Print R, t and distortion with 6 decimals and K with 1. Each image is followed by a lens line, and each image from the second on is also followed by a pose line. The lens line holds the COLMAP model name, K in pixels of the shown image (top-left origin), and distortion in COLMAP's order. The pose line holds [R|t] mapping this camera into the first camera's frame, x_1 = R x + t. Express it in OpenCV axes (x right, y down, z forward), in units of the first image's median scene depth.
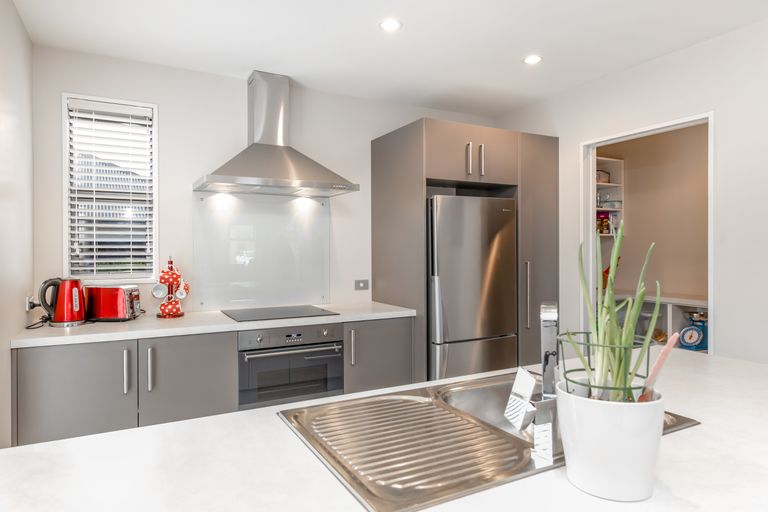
lens RADIAL K [[483.6, 0, 384.0], [0, 483.6, 256.0], [0, 0, 1]] dist [0.001889, 0.000149]
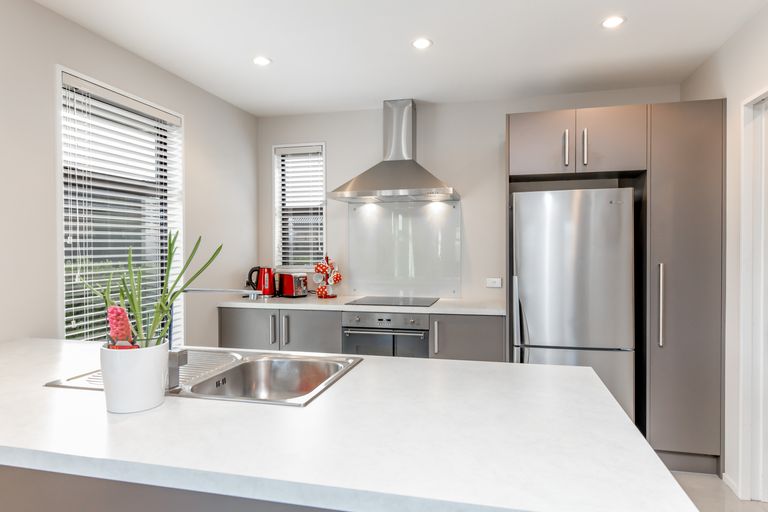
lens RADIAL K [[472.8, 0, 384.0], [0, 472.8, 256.0], [0, 0, 1]] dist [0.001371, 0.000385]
pose [[0.735829, 0.010769, -0.677082, 0.575644], [-0.008549, 0.999942, 0.006613, -0.001545], [0.677113, 0.000922, 0.735878, 0.128387]]
